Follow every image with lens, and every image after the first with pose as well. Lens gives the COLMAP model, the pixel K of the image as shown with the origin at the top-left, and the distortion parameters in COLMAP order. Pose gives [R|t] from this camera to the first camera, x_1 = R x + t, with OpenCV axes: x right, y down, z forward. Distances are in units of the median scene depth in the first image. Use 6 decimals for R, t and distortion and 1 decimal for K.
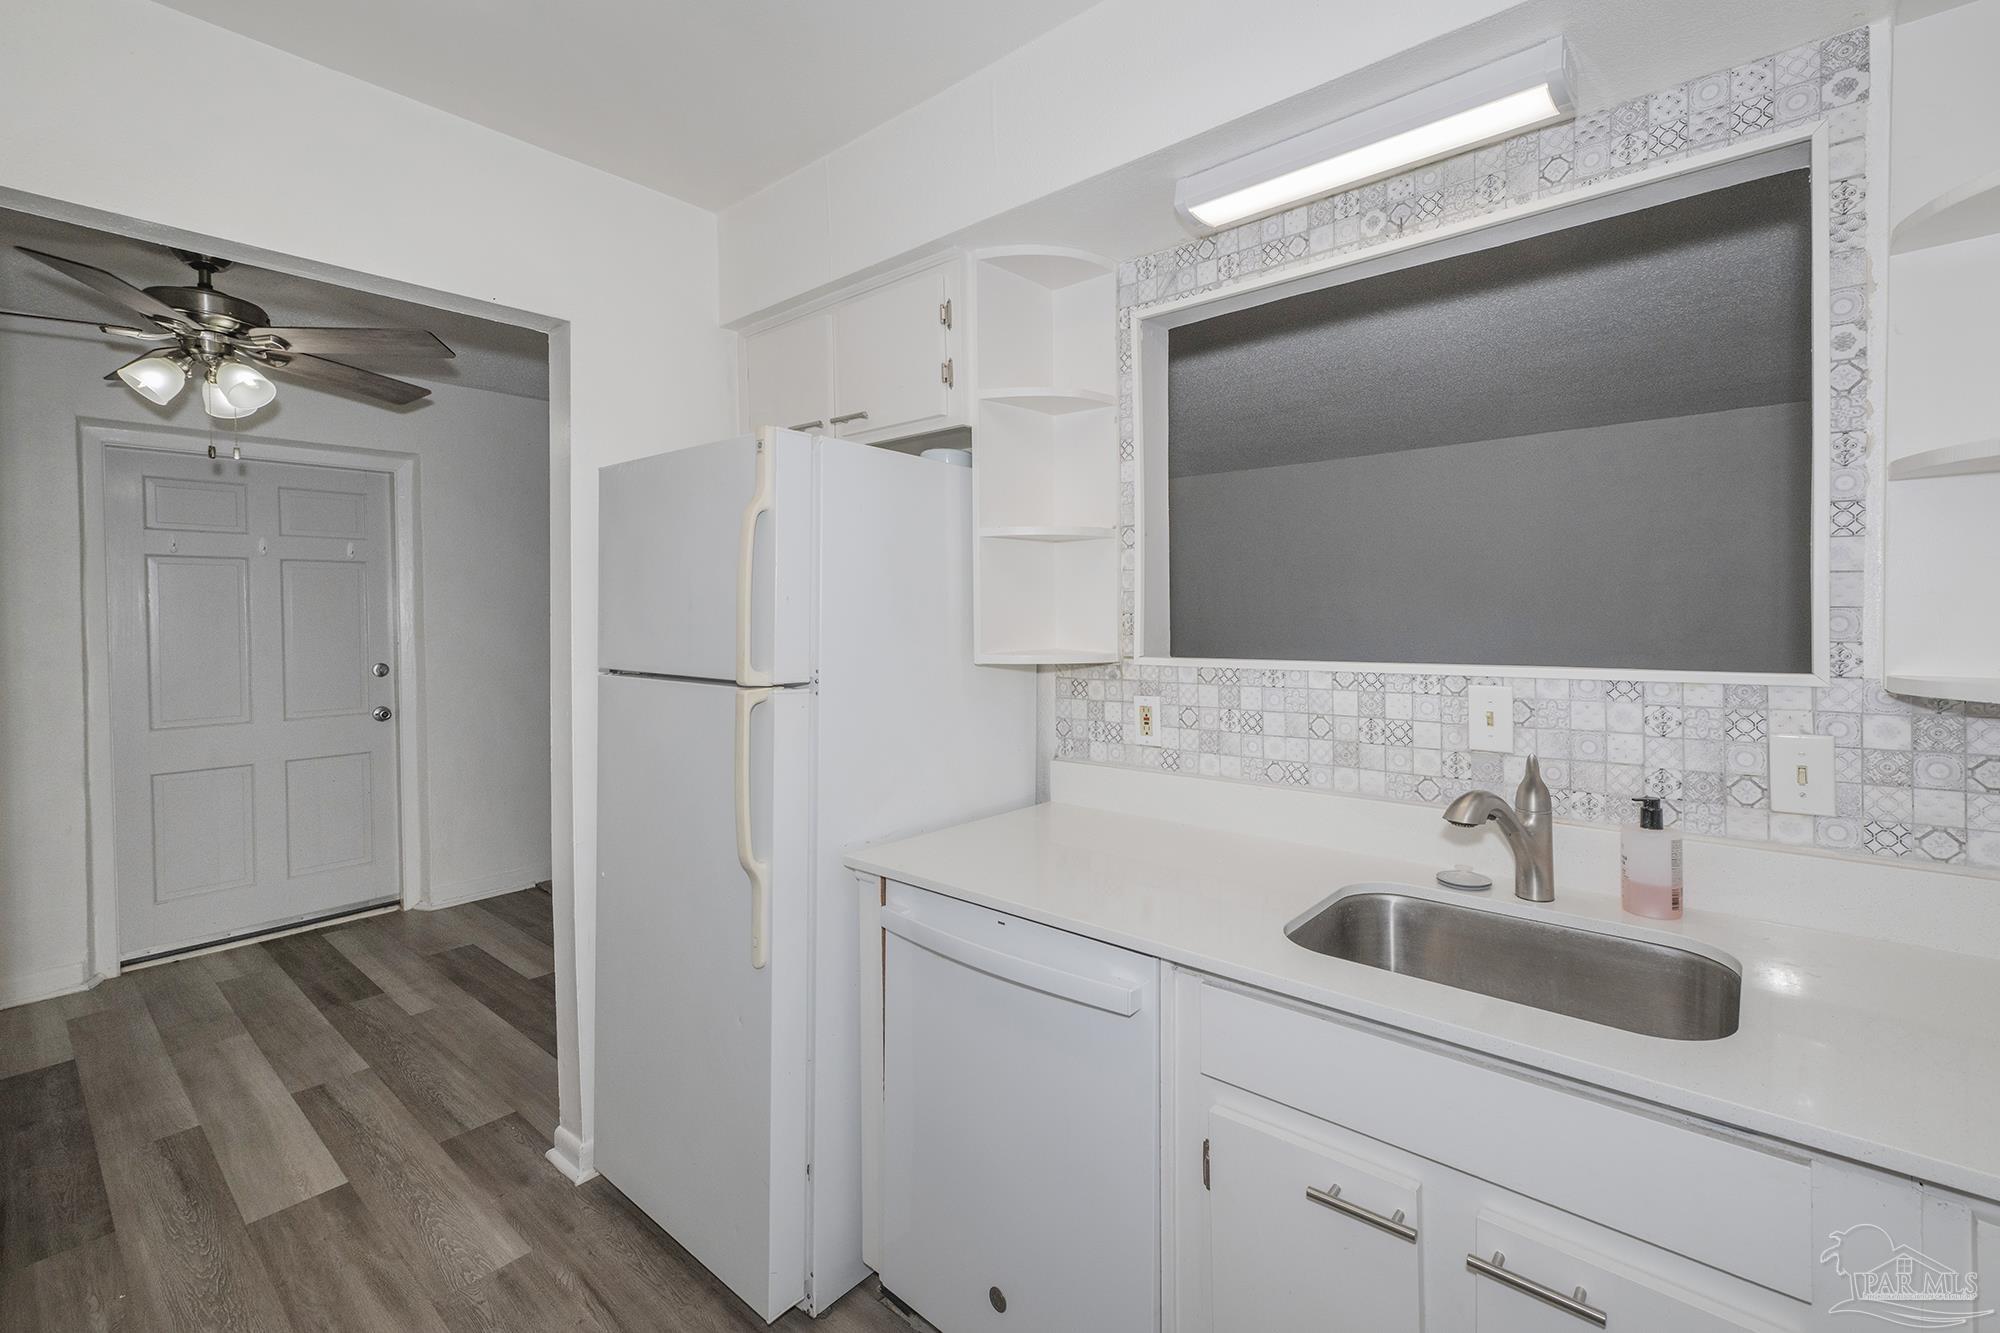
lens RADIAL K [[861.8, 0, 1052.3], [0, 861.8, 629.0], [0, 0, 1]] dist [0.008762, -0.000296]
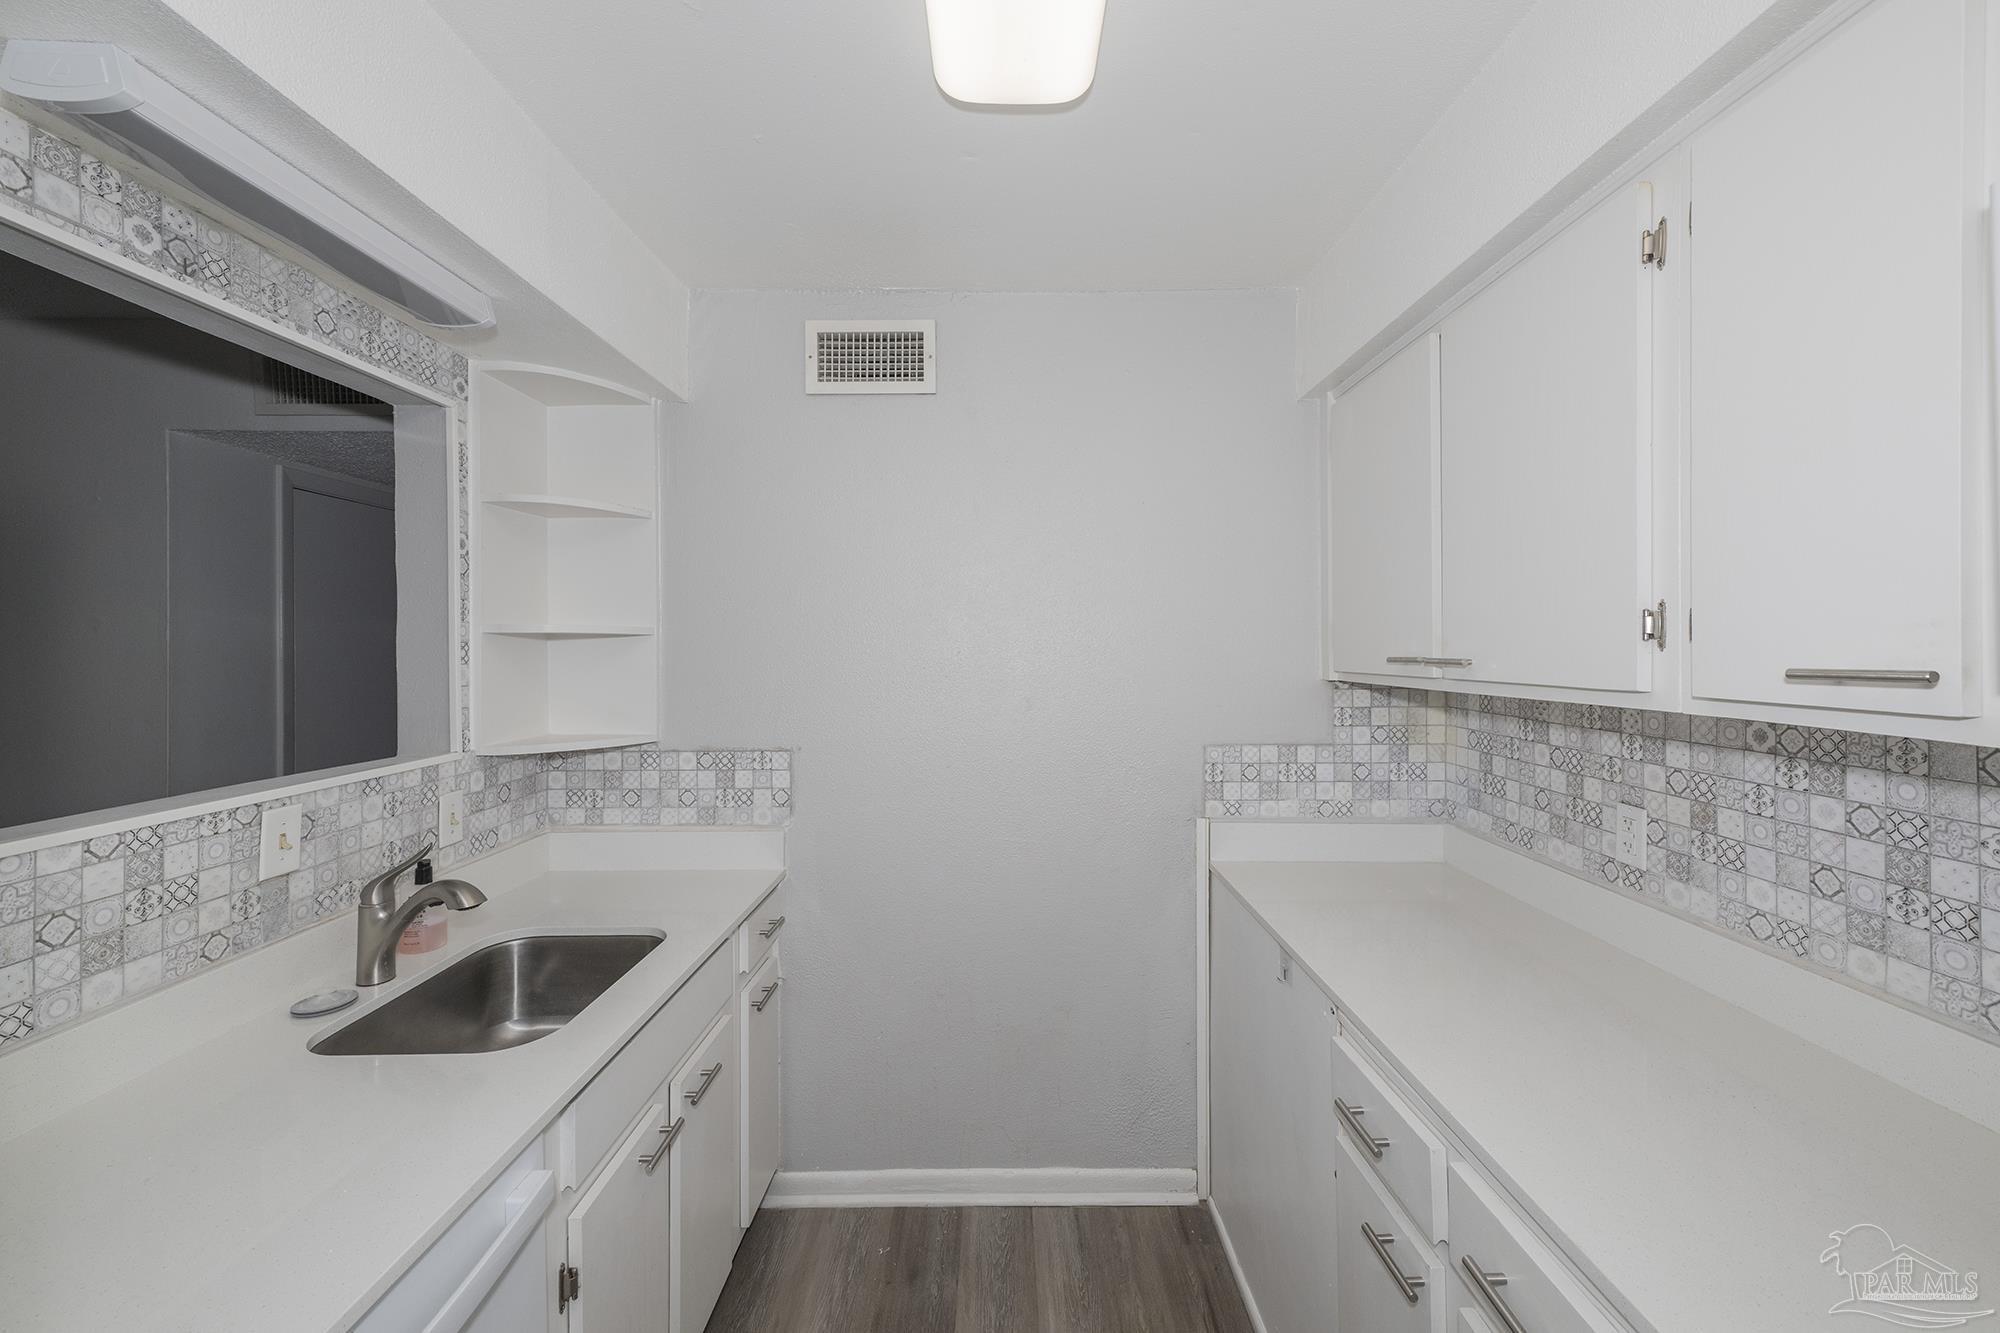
lens RADIAL K [[789.1, 0, 1007.2], [0, 789.1, 655.0], [0, 0, 1]] dist [0.008046, -0.000129]
pose [[-0.633109, 0.005205, 0.774045, -0.538008], [0.028380, 0.999461, 0.016491, -0.074295], [-0.773543, 0.032408, -0.632915, 0.715758]]
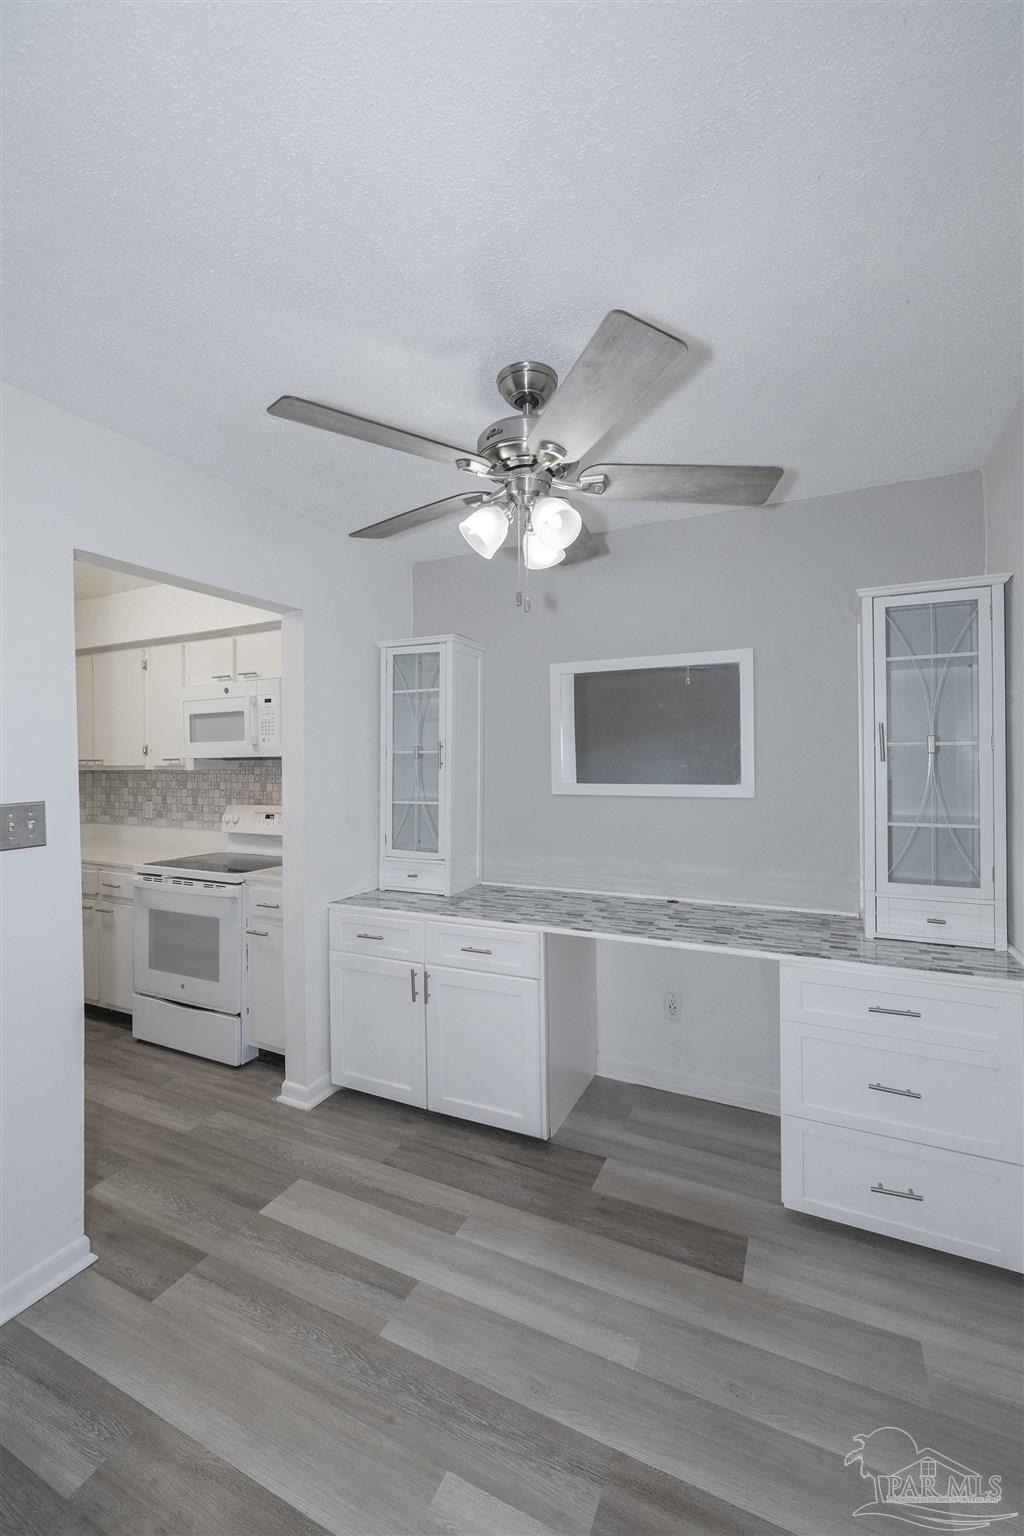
lens RADIAL K [[626.9, 0, 515.0], [0, 626.9, 759.3], [0, 0, 1]] dist [-0.003200, -0.000496]
pose [[-0.972876, 0.019174, -0.230531, -1.054599], [0.014083, 0.999620, 0.023709, -0.075475], [0.230898, 0.019819, -0.972776, 2.146180]]
